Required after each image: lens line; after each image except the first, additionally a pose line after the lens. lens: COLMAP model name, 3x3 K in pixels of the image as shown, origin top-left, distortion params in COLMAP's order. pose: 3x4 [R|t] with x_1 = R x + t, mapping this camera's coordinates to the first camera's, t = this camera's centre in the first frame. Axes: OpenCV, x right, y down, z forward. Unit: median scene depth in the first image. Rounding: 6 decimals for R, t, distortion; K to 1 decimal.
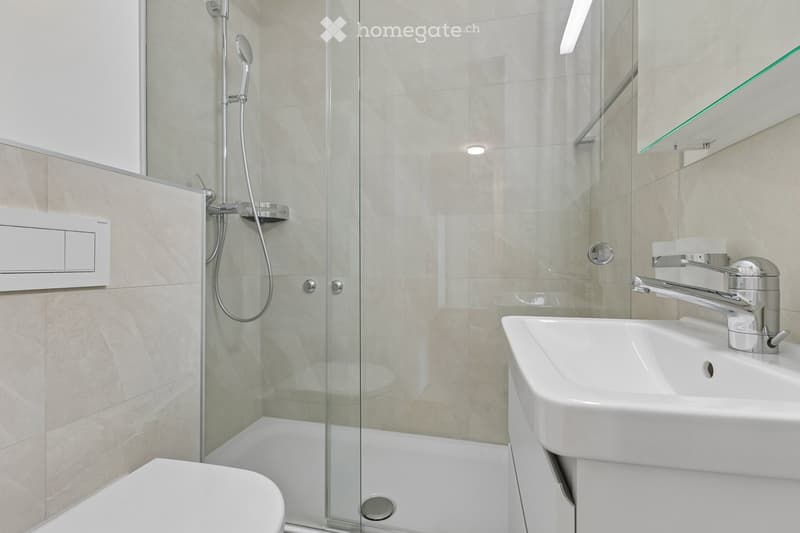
lens RADIAL K [[342.3, 0, 400.0], [0, 342.3, 266.5], [0, 0, 1]] dist [-0.000903, 0.000021]
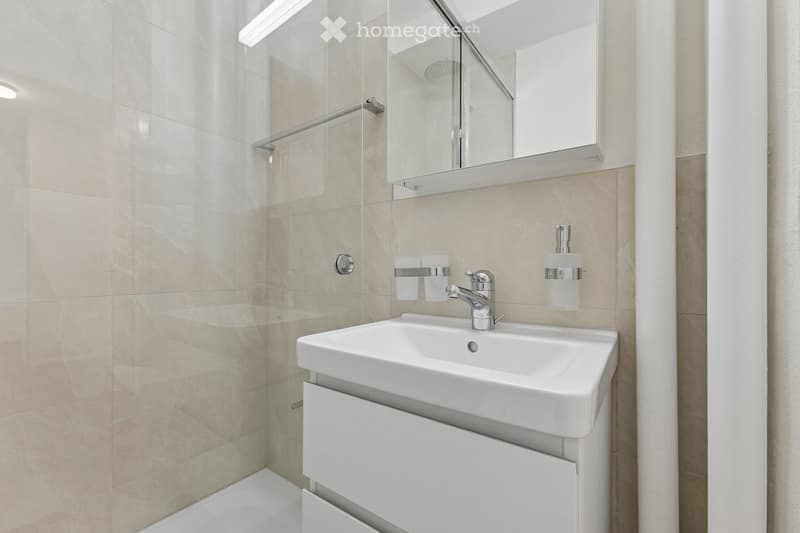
lens RADIAL K [[345.7, 0, 401.1], [0, 345.7, 268.8], [0, 0, 1]] dist [-0.000047, -0.000276]
pose [[0.386646, -0.004093, 0.922219, -0.406370], [0.012946, 0.999916, -0.000990, -0.024764], [-0.922137, 0.012322, 0.386667, 0.498063]]
